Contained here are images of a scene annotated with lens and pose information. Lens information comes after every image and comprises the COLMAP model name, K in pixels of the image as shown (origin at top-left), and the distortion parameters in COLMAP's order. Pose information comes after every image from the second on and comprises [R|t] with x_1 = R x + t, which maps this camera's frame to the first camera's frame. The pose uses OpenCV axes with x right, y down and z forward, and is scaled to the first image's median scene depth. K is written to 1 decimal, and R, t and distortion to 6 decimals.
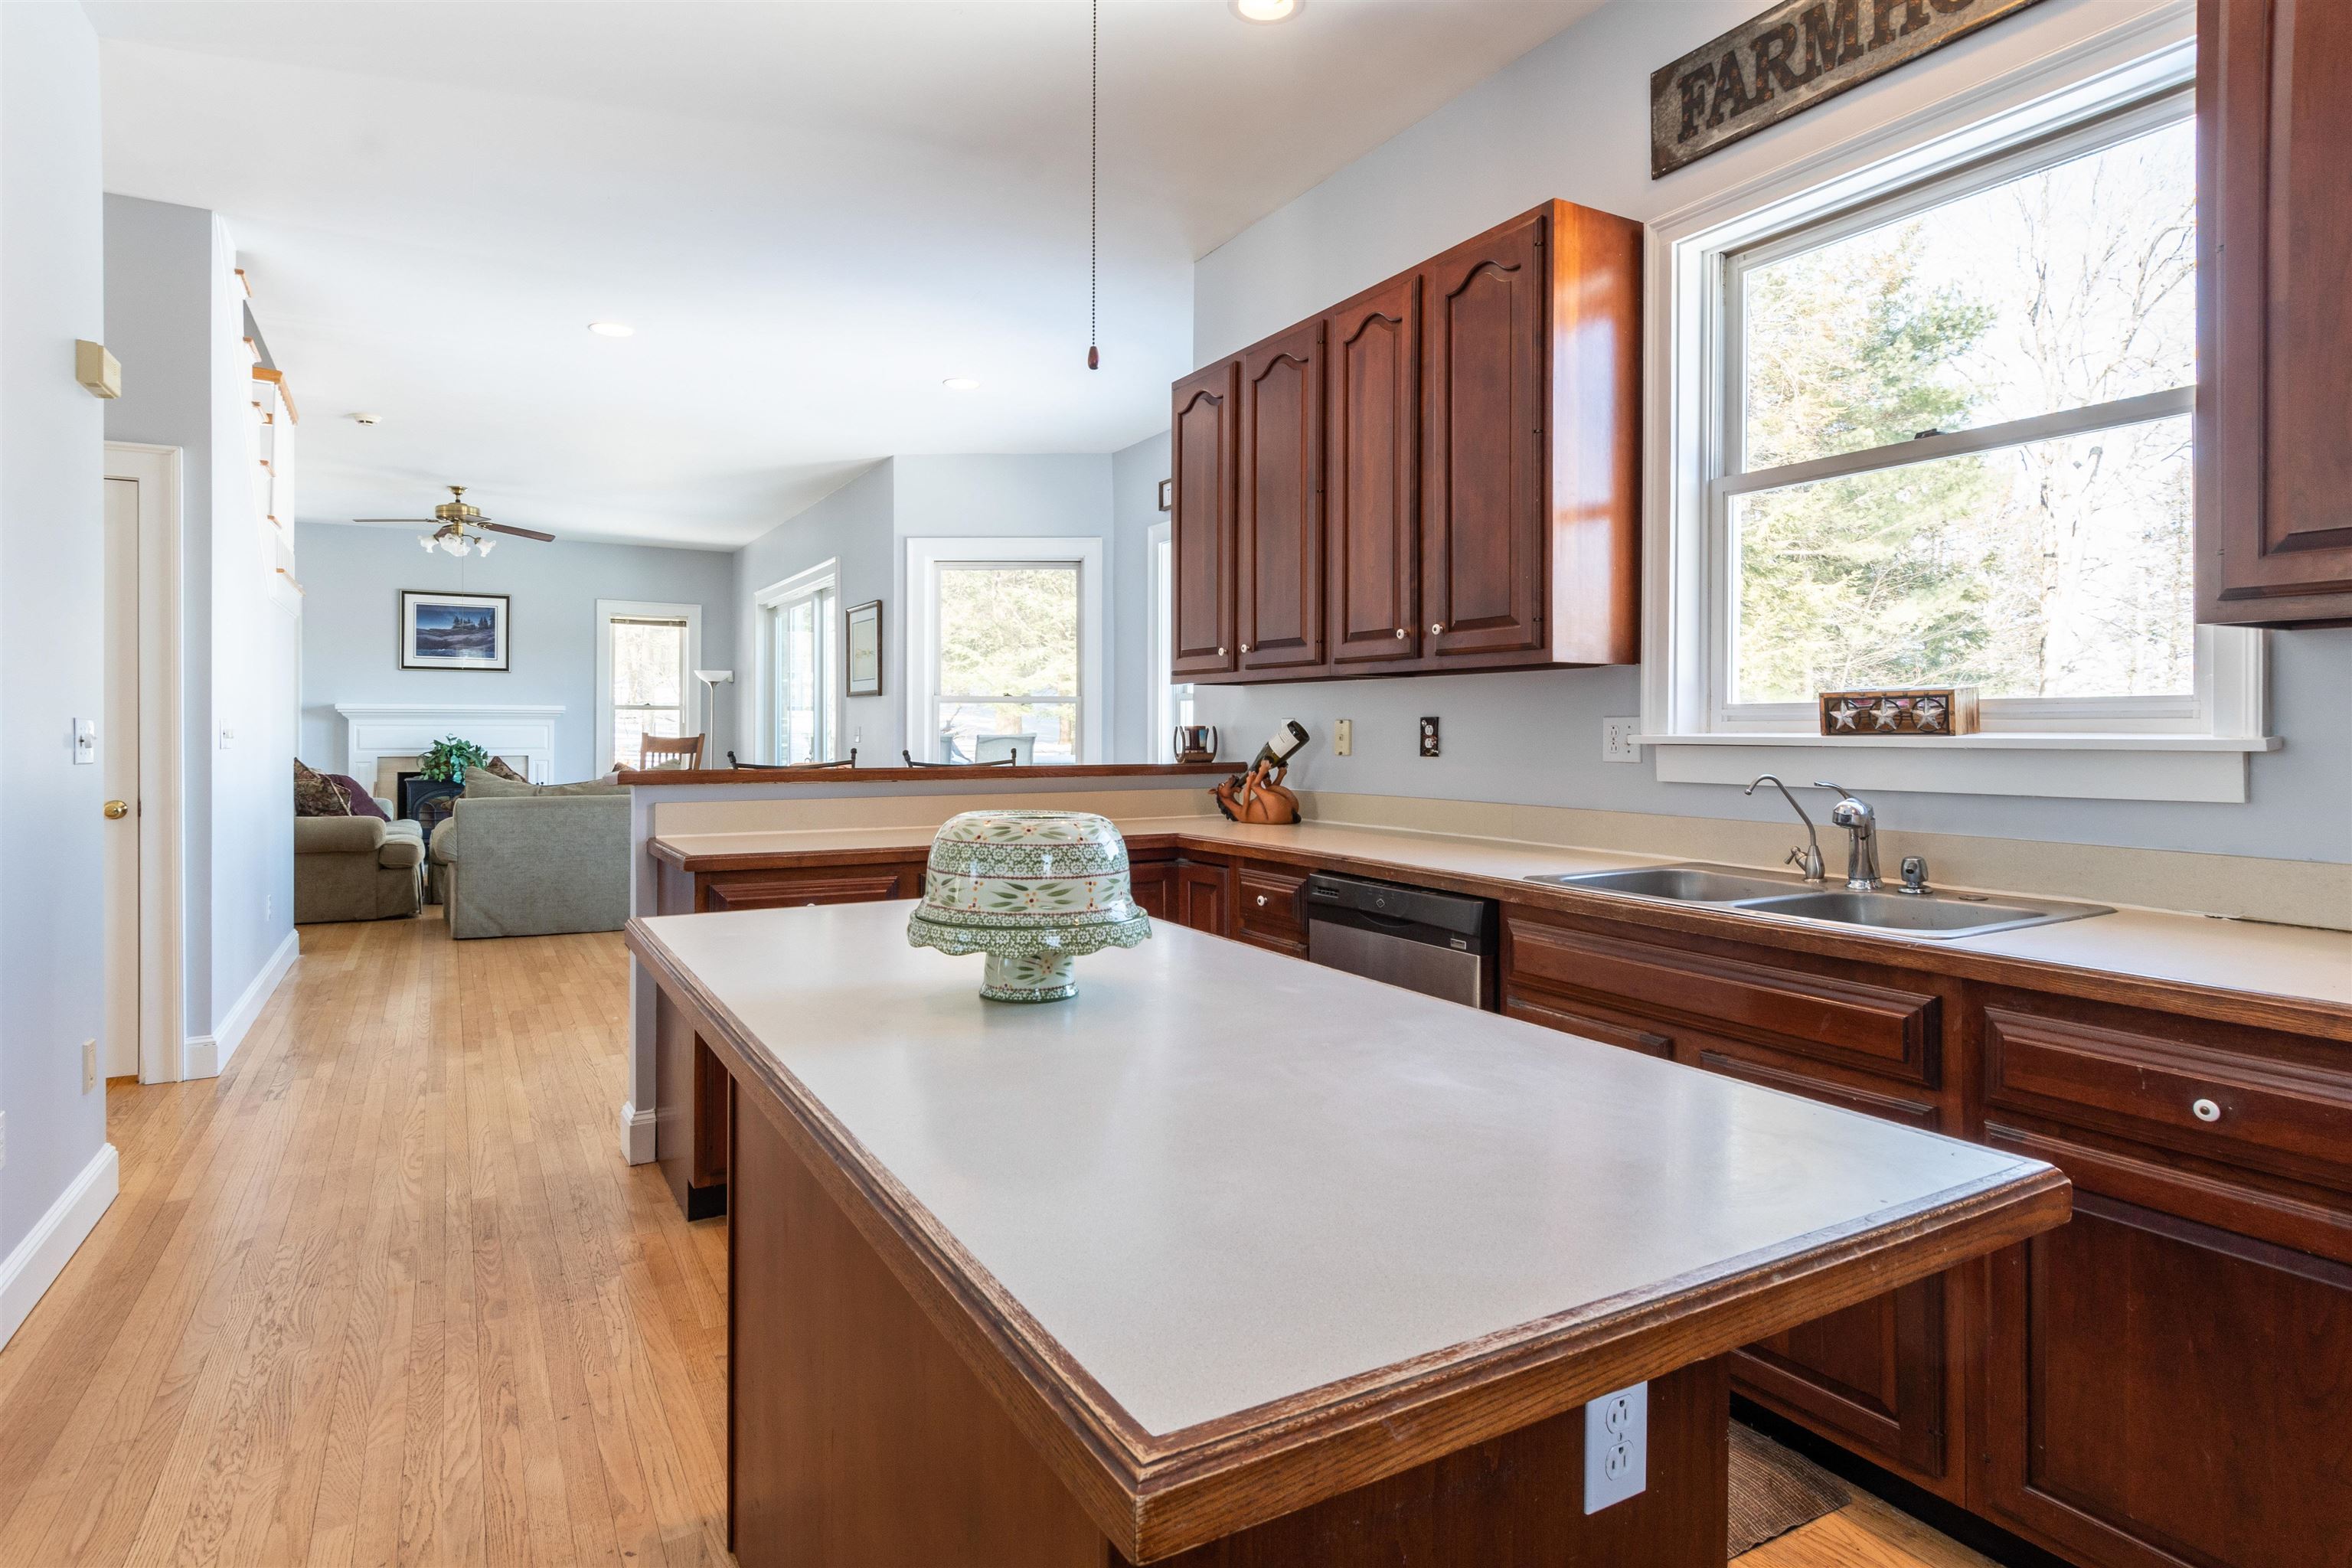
lens RADIAL K [[1237.5, 0, 1160.6], [0, 1237.5, 728.2], [0, 0, 1]] dist [-0.000376, -0.000451]
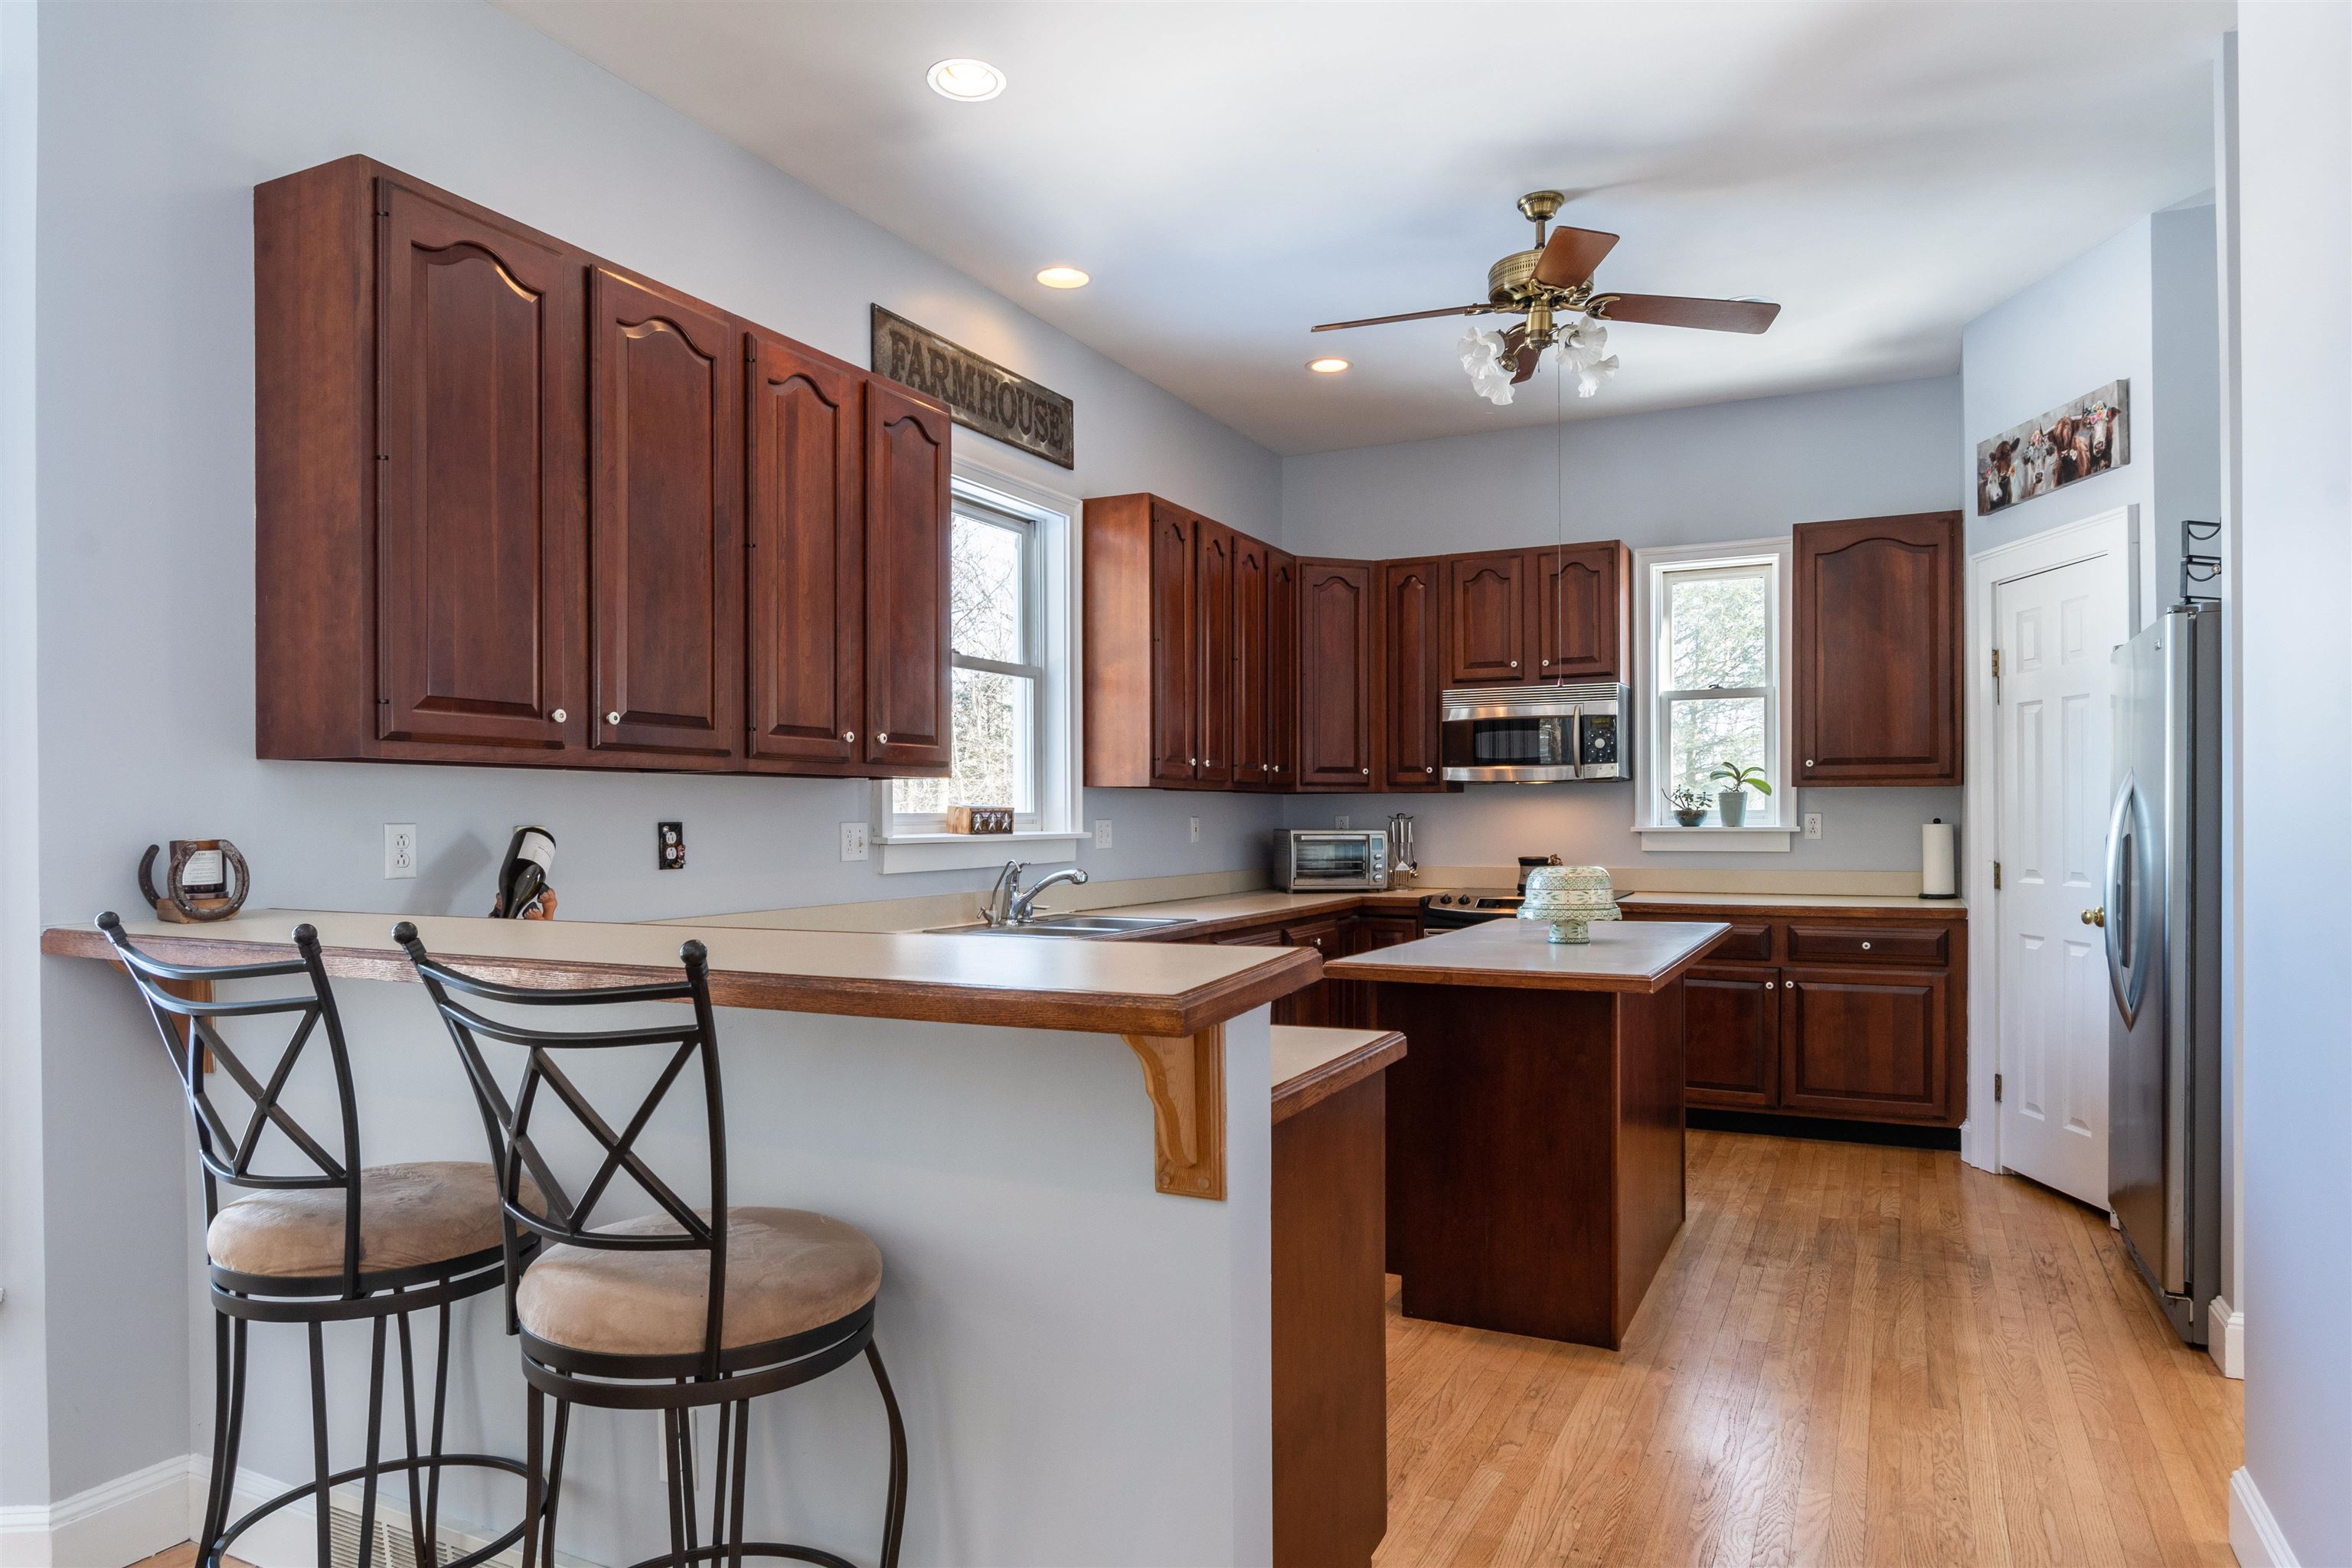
lens RADIAL K [[1424.9, 0, 1190.1], [0, 1424.9, 841.4], [0, 0, 1]] dist [0.000625, -0.000992]
pose [[-0.557347, -0.011701, 0.830197, -0.866717], [0.004622, 0.999841, 0.017195, -0.012151], [-0.830267, 0.013421, -0.557204, 1.374785]]
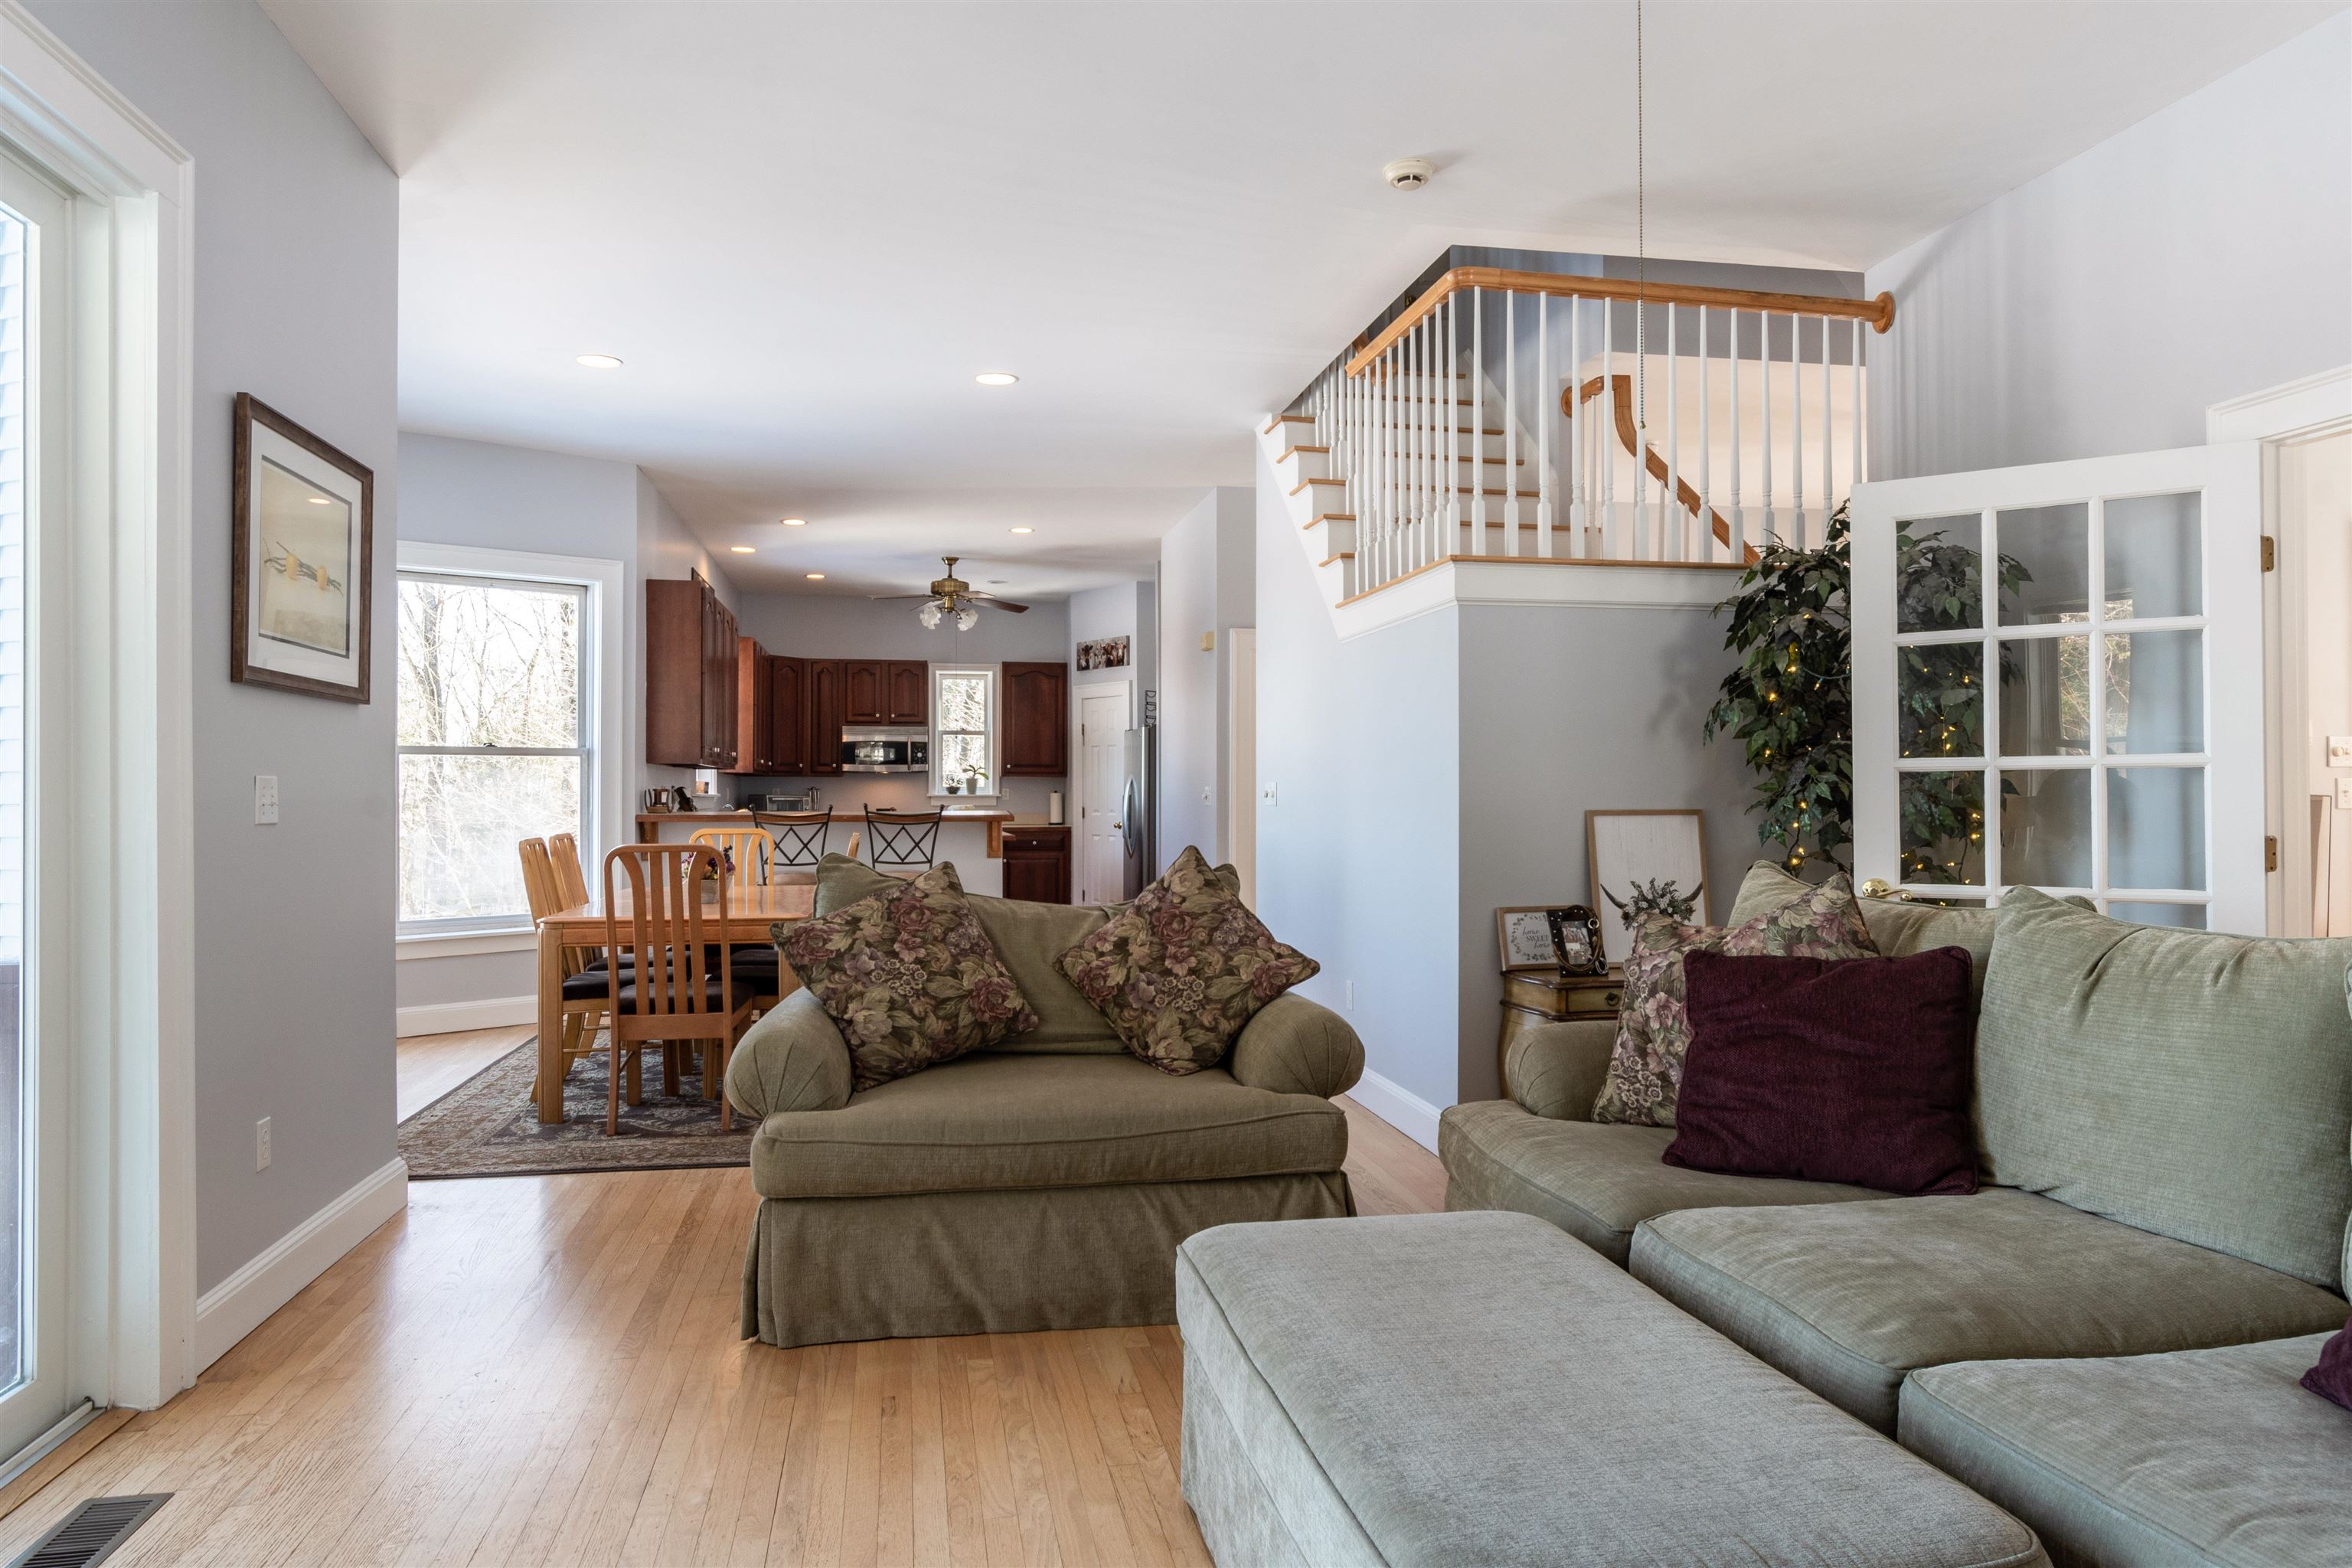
lens RADIAL K [[1432.5, 0, 1170.5], [0, 1432.5, 793.6], [0, 0, 1]] dist [-0.004648, -0.001025]
pose [[-0.943933, 0.000289, 0.330138, -1.591497], [-0.000418, 0.999998, -0.002071, 0.010288], [-0.330138, -0.002093, -0.943930, 3.402874]]
